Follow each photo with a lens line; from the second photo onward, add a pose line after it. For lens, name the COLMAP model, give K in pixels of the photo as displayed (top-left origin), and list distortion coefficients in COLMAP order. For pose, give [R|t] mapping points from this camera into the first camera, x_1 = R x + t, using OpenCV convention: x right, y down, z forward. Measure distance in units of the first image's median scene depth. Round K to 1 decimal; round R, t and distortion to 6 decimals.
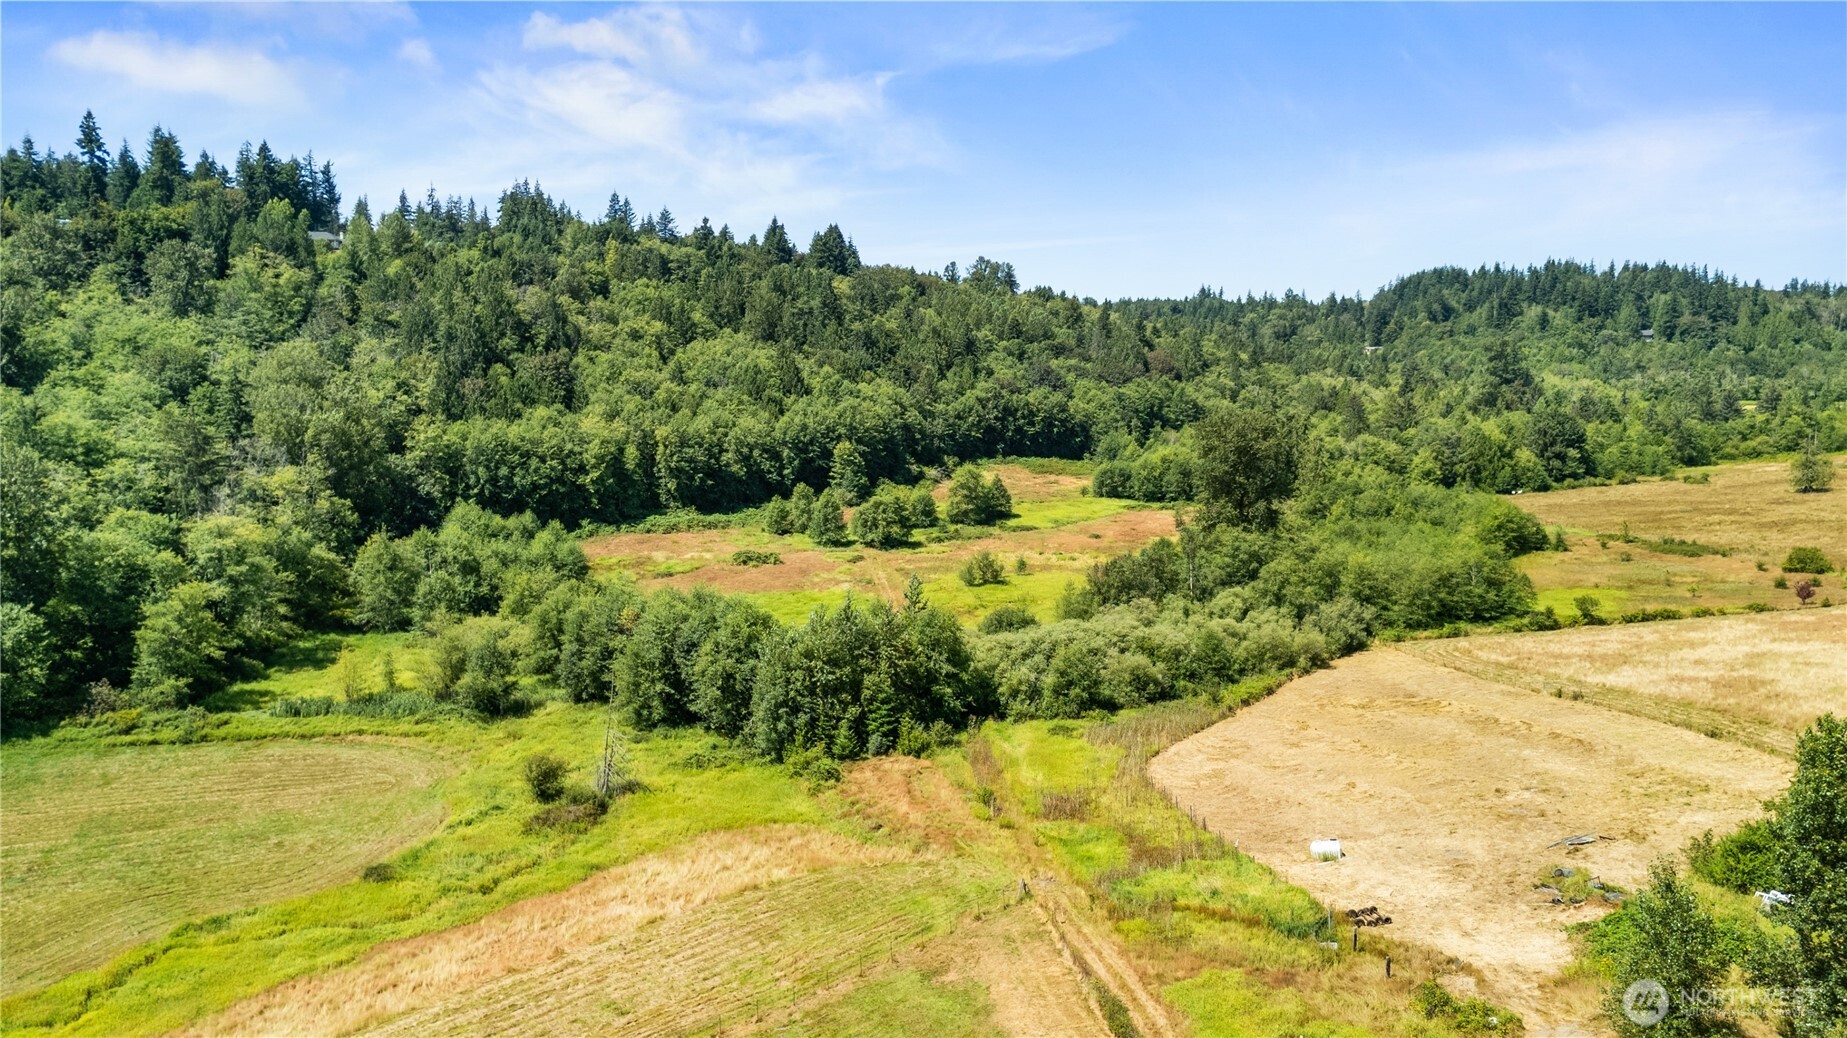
lens RADIAL K [[1363.9, 0, 929.7], [0, 1363.9, 519.2], [0, 0, 1]] dist [0.053633, -0.031746]
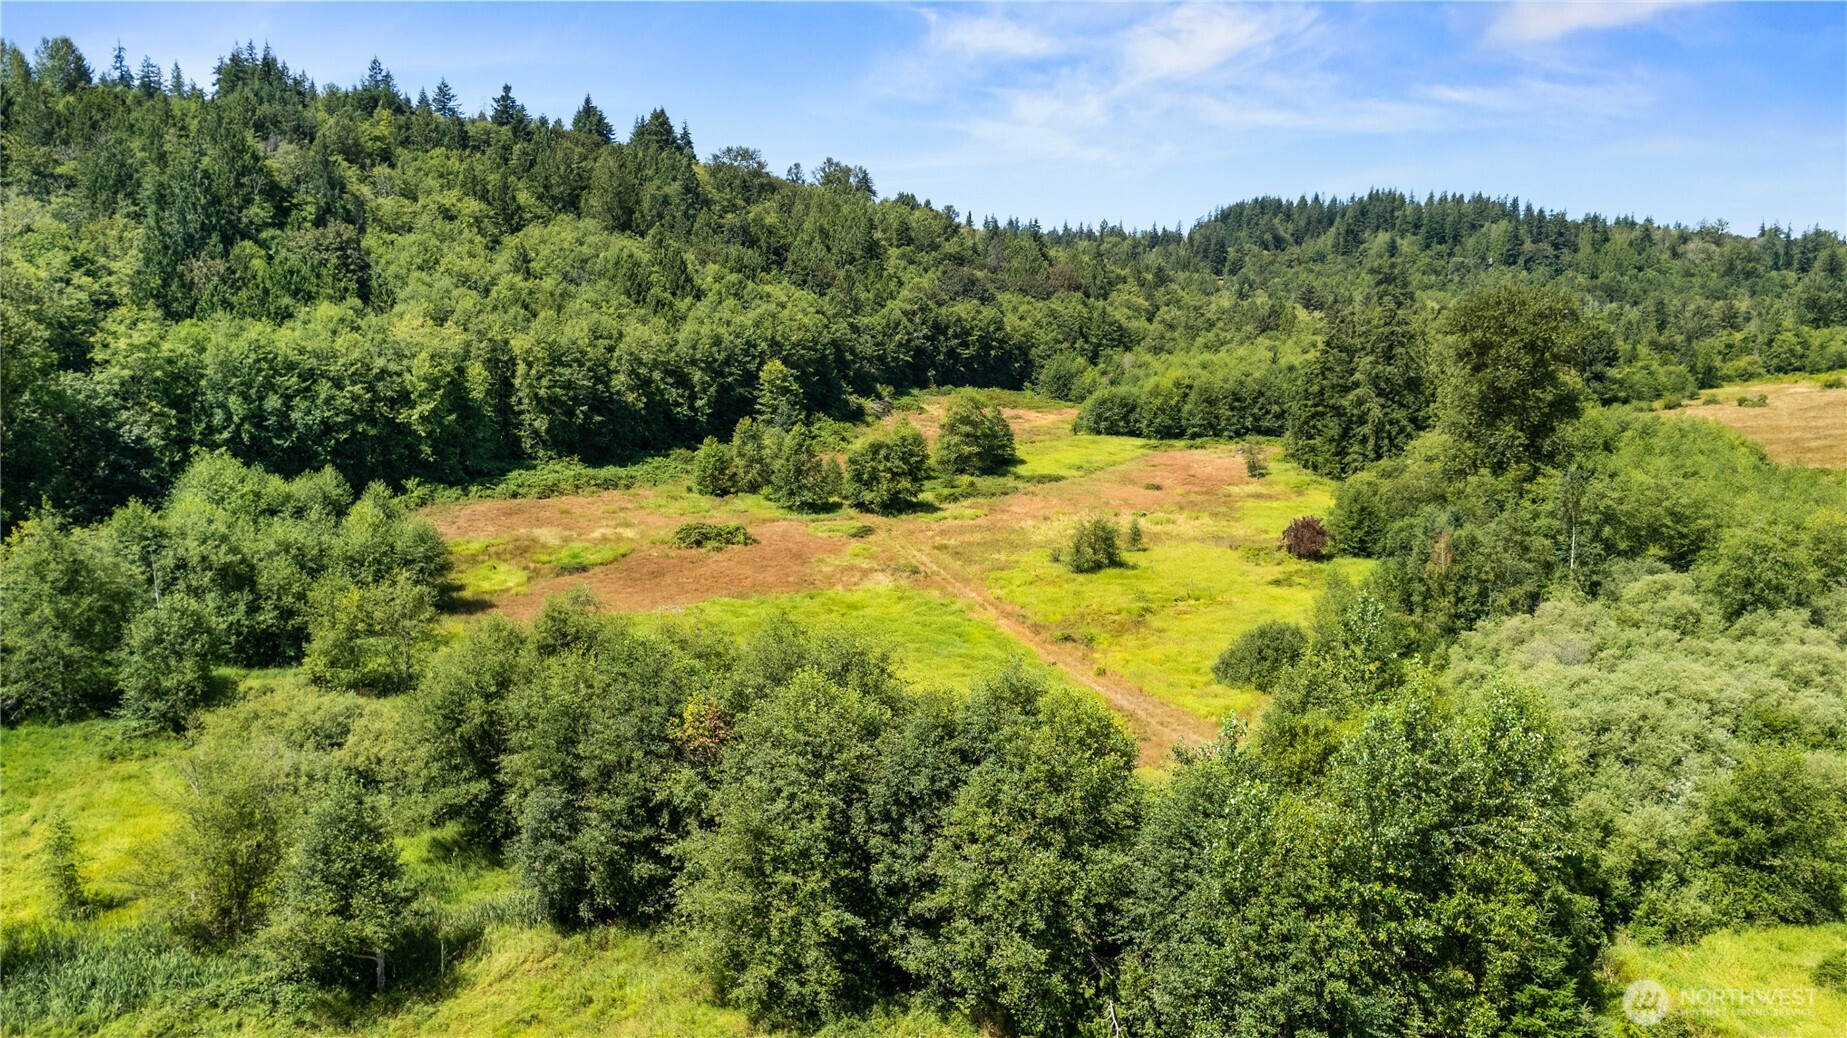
lens RADIAL K [[1363.9, 0, 920.2], [0, 1363.9, 522.5], [0, 0, 1]] dist [0.053633, -0.031746]
pose [[0.985711, -0.026512, 0.166347, -0.110198], [0.019721, 0.998908, 0.042349, -0.001708], [-0.167288, -0.038463, 0.985158, 0.293726]]
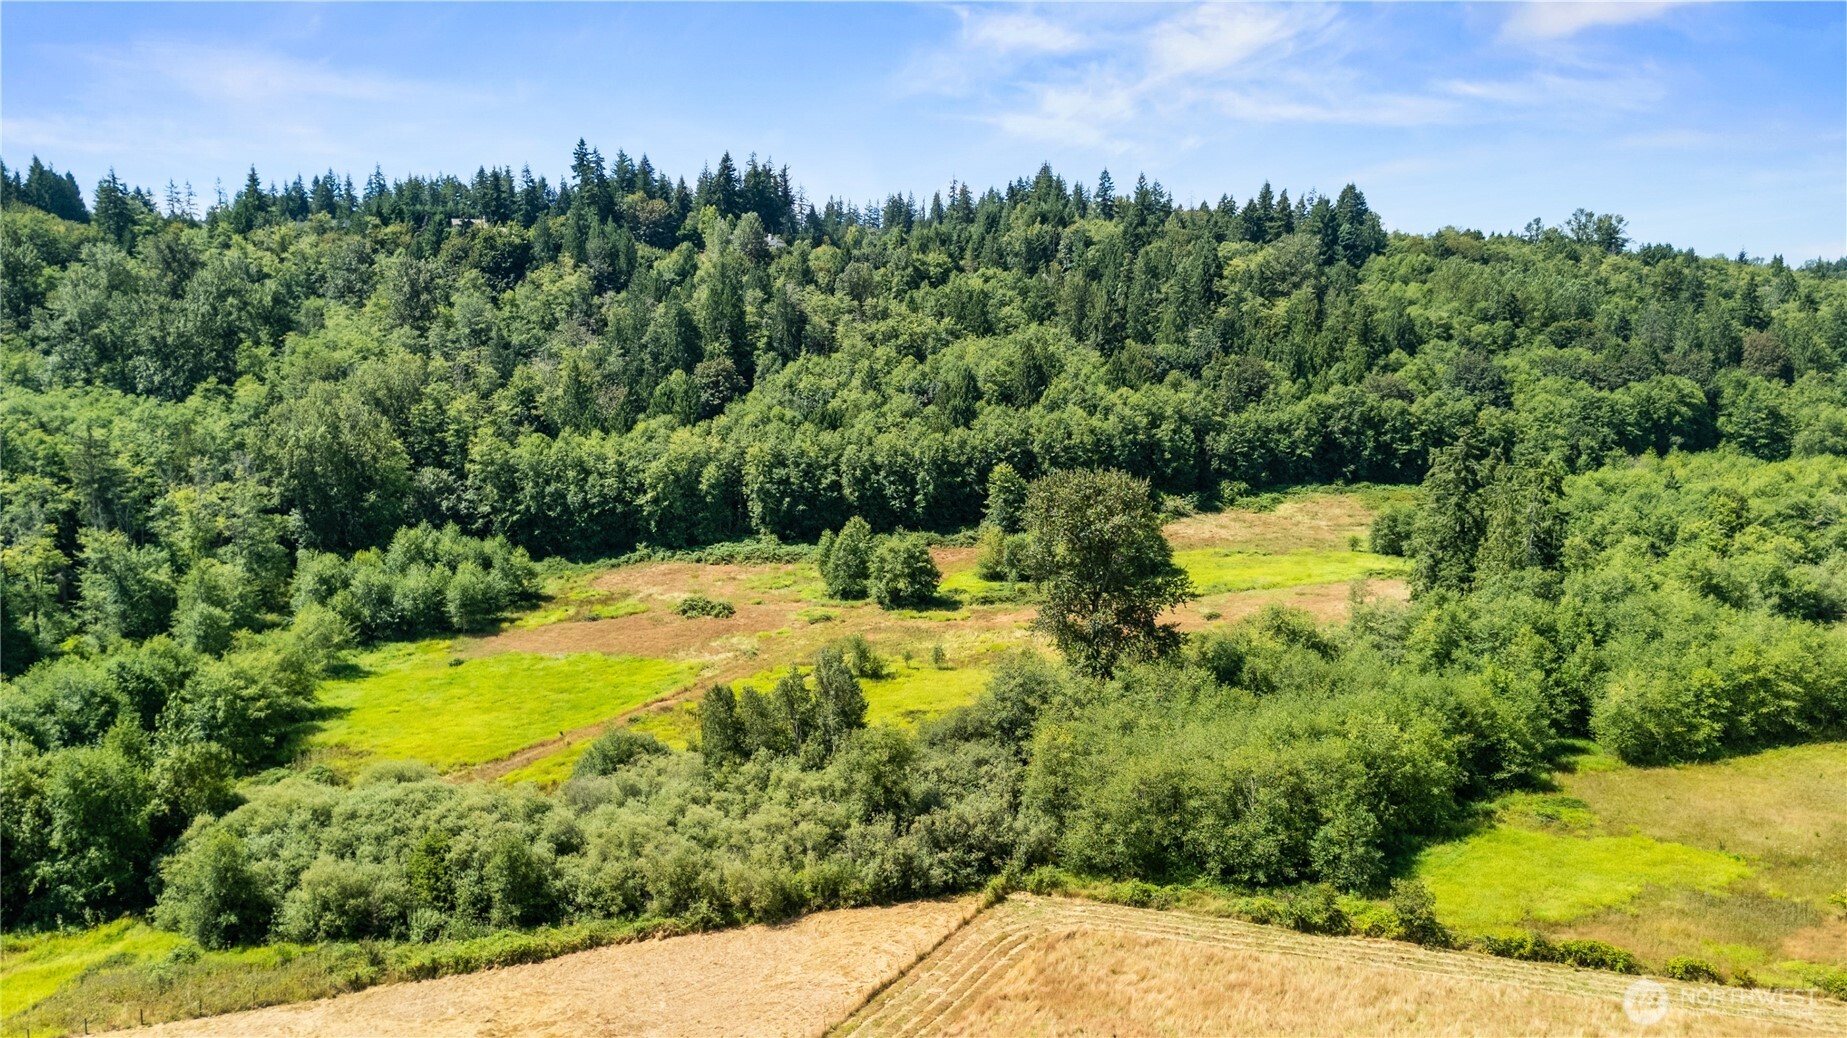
lens RADIAL K [[1363.9, 0, 925.4], [0, 1363.9, 521.8], [0, 0, 1]] dist [0.053633, -0.031746]
pose [[0.823902, 0.065228, -0.562966, 0.370279], [-0.053207, 0.997870, 0.037748, -0.051438], [0.564229, -0.001147, 0.825617, 0.300080]]
